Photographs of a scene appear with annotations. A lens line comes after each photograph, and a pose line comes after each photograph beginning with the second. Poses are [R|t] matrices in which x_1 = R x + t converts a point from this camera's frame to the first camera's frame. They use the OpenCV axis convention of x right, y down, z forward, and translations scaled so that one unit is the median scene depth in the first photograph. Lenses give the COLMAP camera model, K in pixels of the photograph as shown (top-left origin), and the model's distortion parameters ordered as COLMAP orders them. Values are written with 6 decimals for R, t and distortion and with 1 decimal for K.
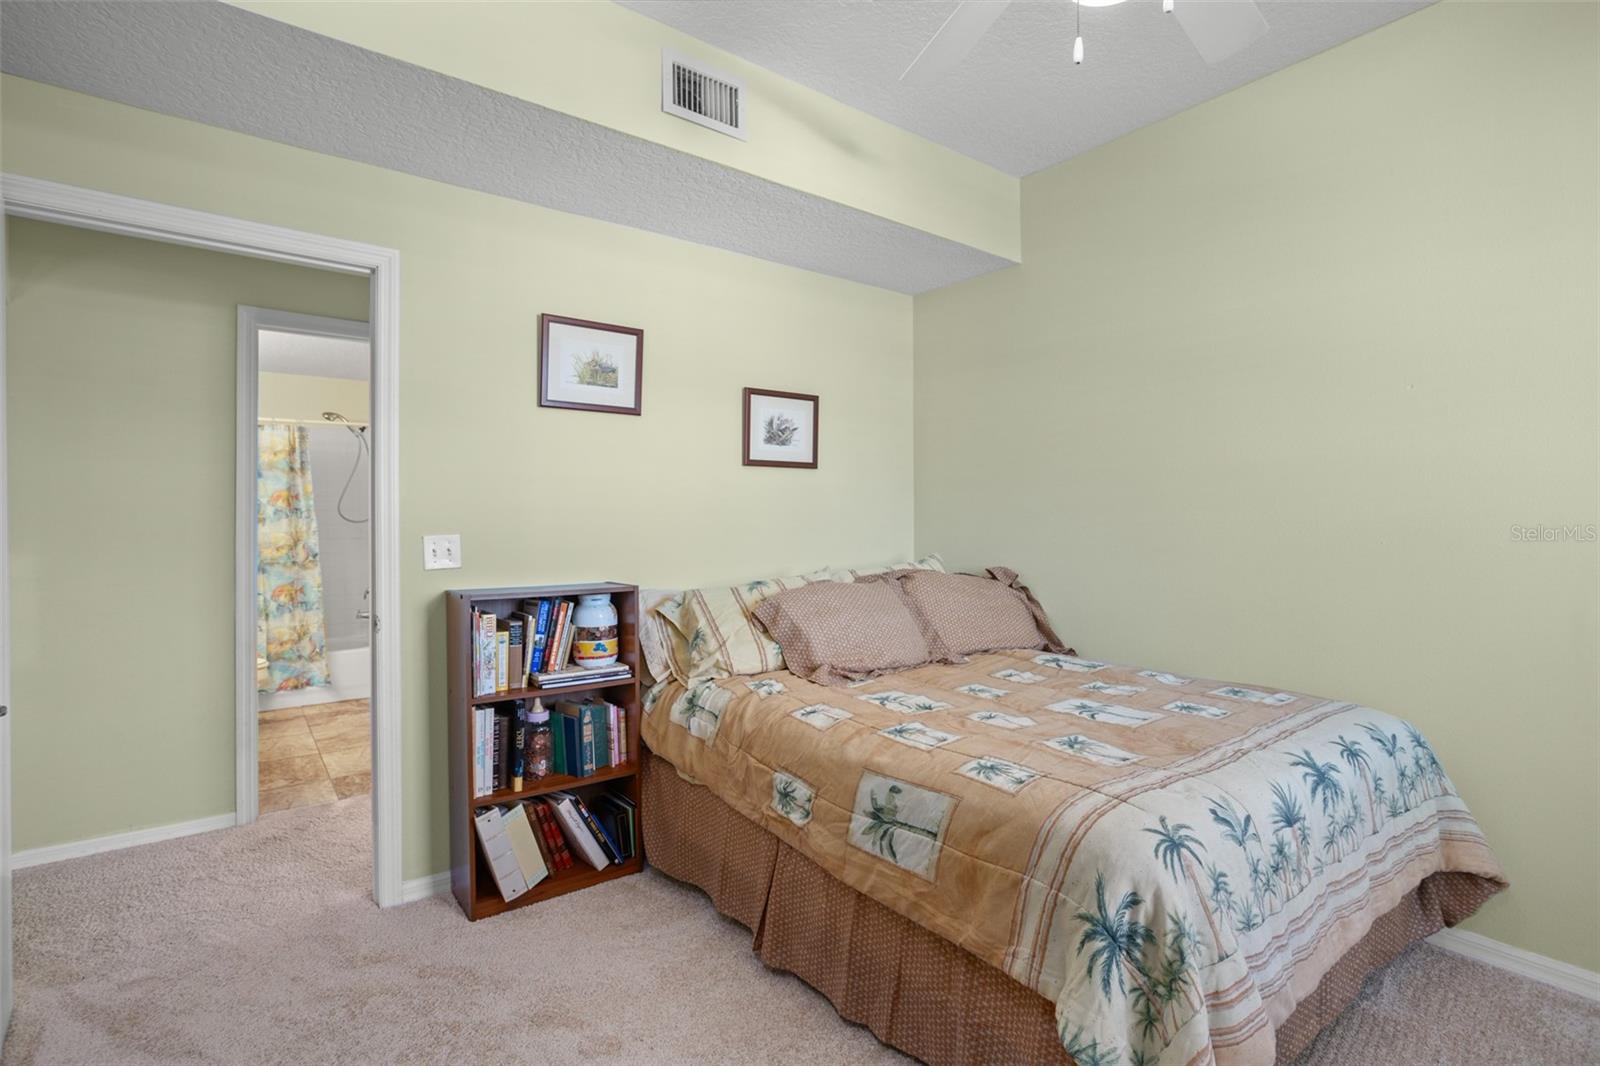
lens RADIAL K [[766.8, 0, 805.1], [0, 766.8, 523.2], [0, 0, 1]] dist [-0.017597, 0.003190]
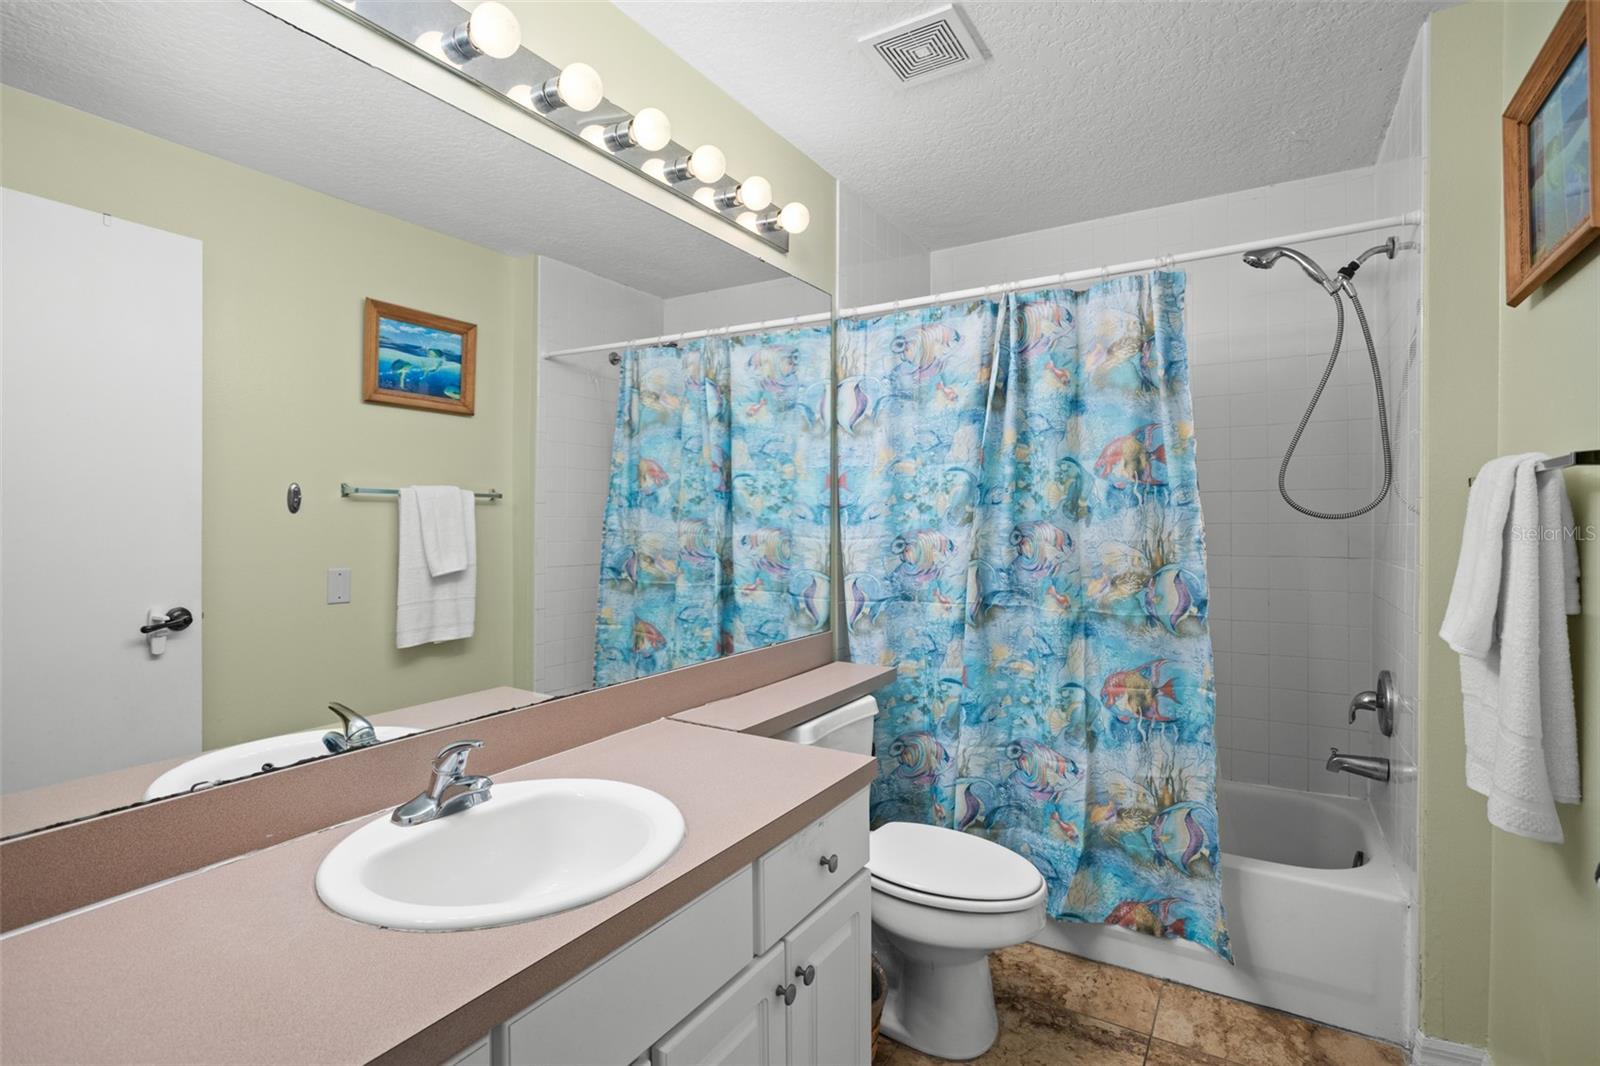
lens RADIAL K [[766.8, 0, 798.5], [0, 766.8, 527.5], [0, 0, 1]] dist [-0.017597, 0.003190]
pose [[0.349608, 0.003747, -0.936889, -0.361213], [-0.008943, 0.999960, 0.000662, 0.005560], [0.936854, 0.008147, 0.349627, 0.687540]]
